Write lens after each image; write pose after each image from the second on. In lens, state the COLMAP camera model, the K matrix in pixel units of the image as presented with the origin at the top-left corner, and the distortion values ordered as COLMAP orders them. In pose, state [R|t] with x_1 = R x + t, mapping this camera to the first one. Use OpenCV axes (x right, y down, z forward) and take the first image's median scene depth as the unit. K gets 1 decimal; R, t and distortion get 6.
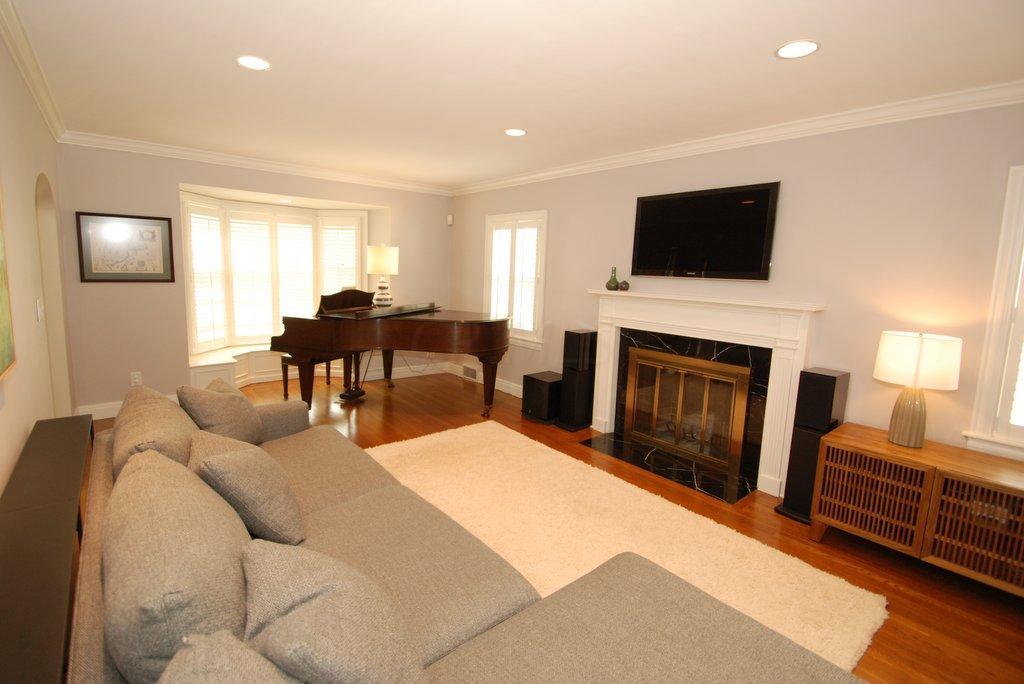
lens RADIAL K [[456.5, 0, 515.8], [0, 456.5, 335.5], [0, 0, 1]] dist [-0.009021, -0.000278]
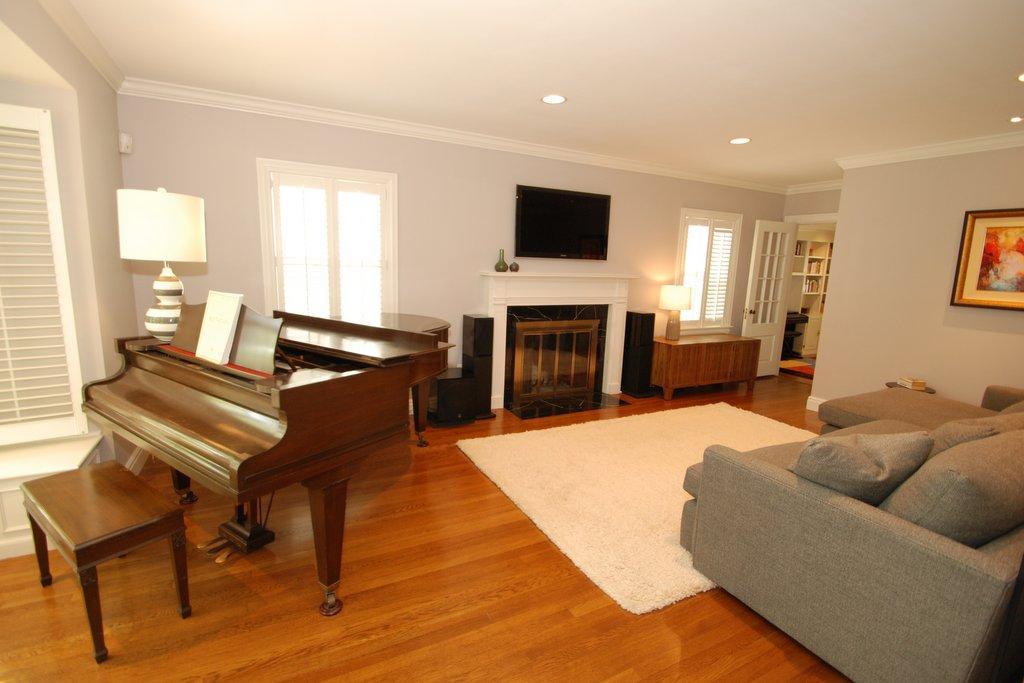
lens RADIAL K [[449.3, 0, 506.1], [0, 449.3, 340.0], [0, 0, 1]] dist [-0.000142, -0.000399]
pose [[0.262605, -0.197315, 0.944513, -0.820674], [0.116967, 0.978159, 0.171823, -0.127513], [-0.957788, 0.065355, 0.279949, 0.744786]]
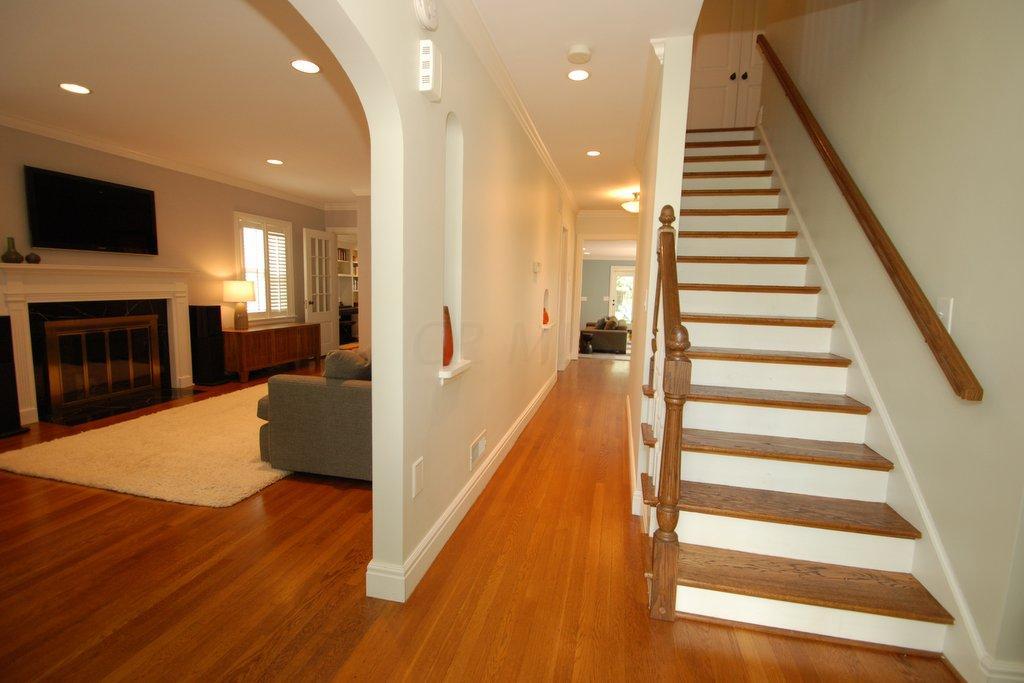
lens RADIAL K [[444.9, 0, 511.7], [0, 444.9, 332.7], [0, 0, 1]] dist [0.000553, -0.011927]
pose [[-0.584635, -0.136077, 0.799803, -1.106988], [0.073780, 0.972831, 0.219446, -0.085630], [-0.807935, 0.187305, -0.558711, 0.746595]]
